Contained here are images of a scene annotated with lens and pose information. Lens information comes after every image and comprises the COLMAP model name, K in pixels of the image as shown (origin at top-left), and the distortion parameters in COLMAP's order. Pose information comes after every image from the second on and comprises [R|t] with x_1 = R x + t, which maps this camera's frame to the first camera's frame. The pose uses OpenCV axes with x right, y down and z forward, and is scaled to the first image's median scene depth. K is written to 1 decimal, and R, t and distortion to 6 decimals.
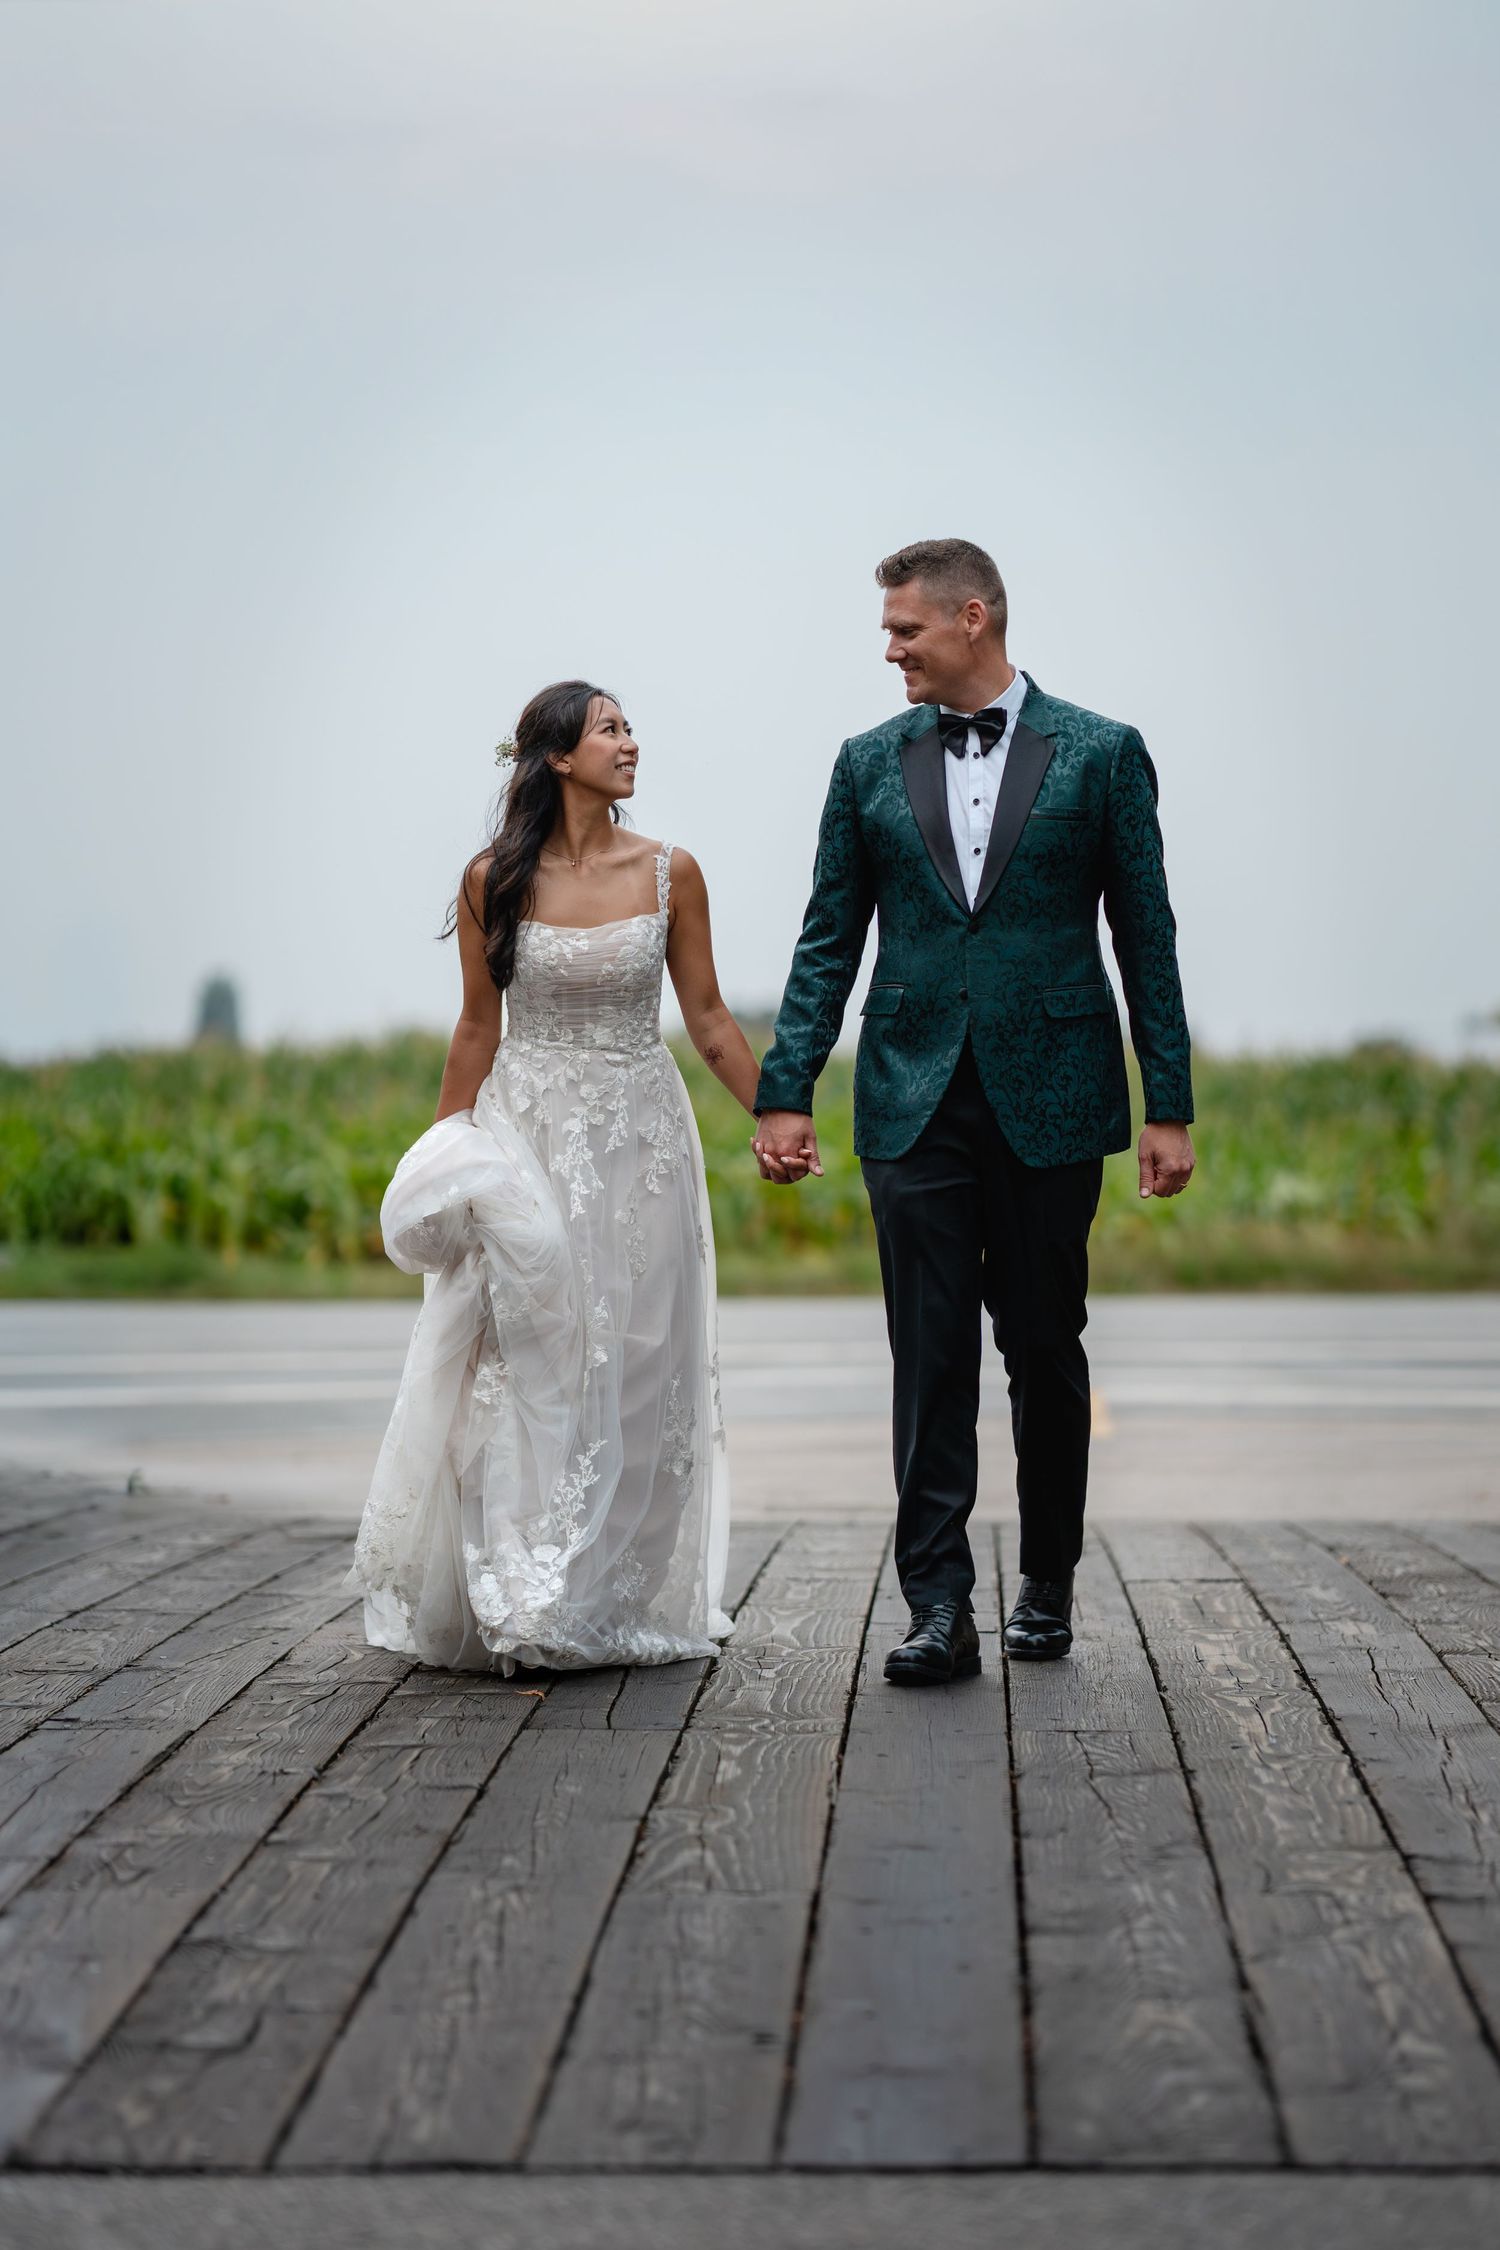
lens RADIAL K [[6469.6, 0, 750.0], [0, 6469.6, 1125.0], [0, 0, 1]] dist [-0.577269, 2.644962]
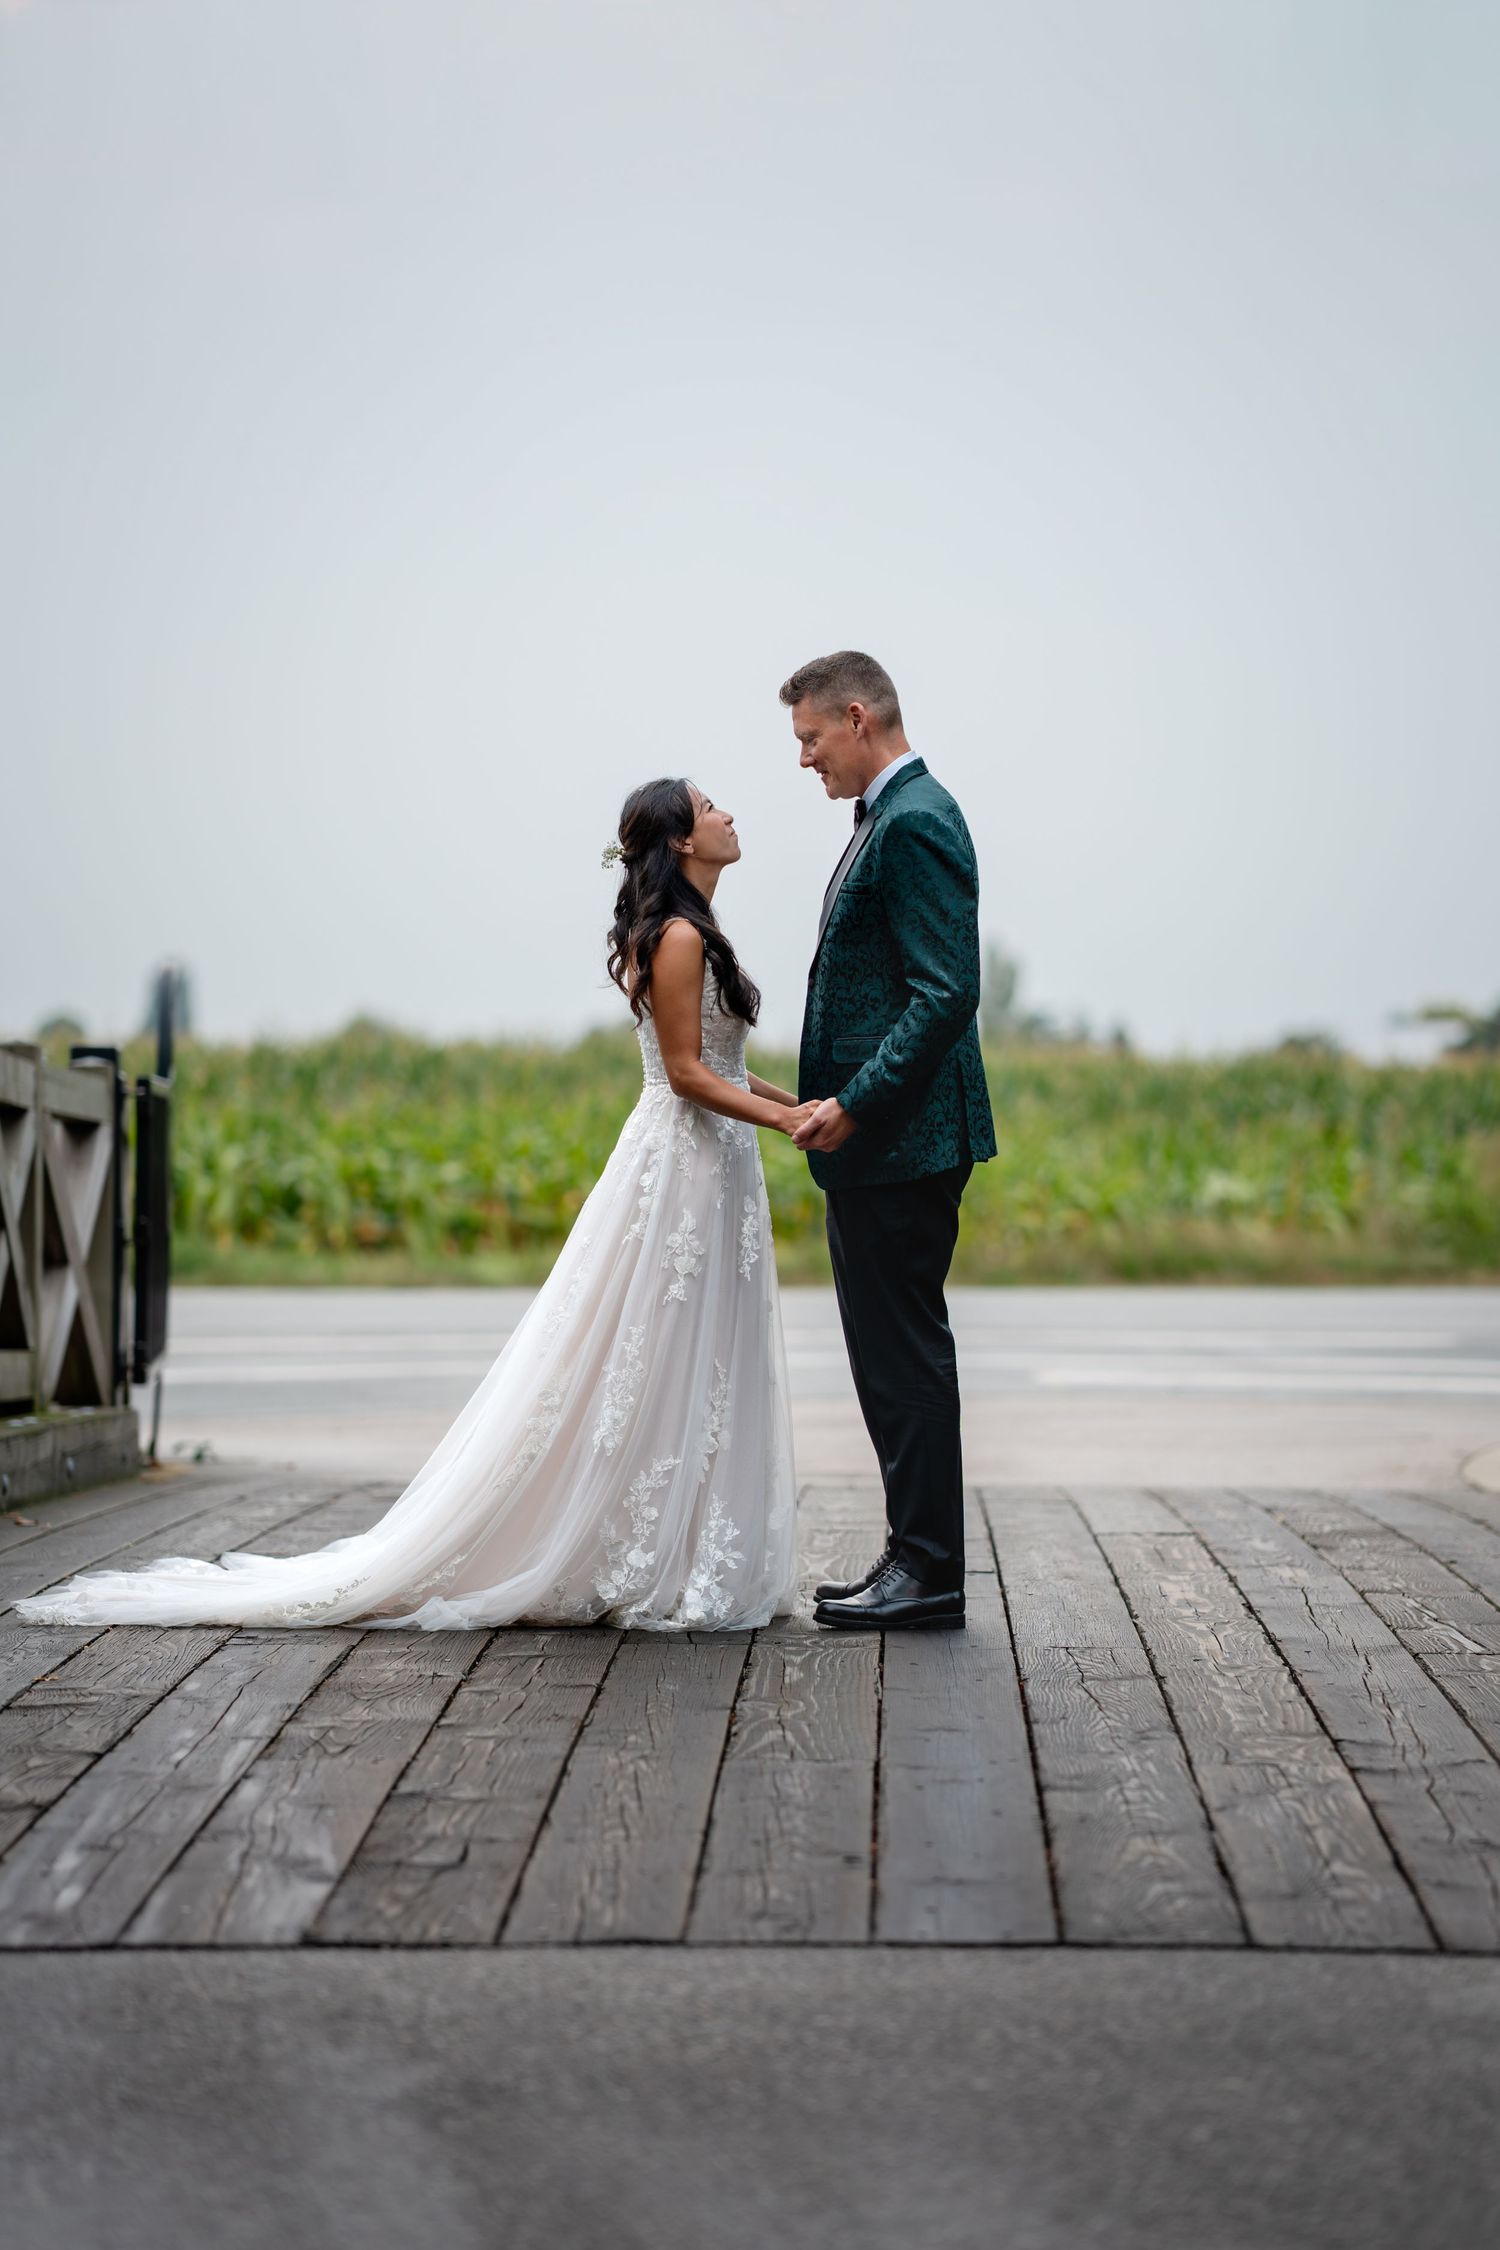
lens RADIAL K [[6825.7, 0, 750.0], [0, 6825.7, 1125.0], [0, 0, 1]] dist [-0.388449, 4.010666]
pose [[0.999846, 0.004939, 0.016850, -0.038223], [-0.005012, 0.999978, 0.004292, -0.013485], [-0.016828, -0.004375, 0.999849, -0.358513]]
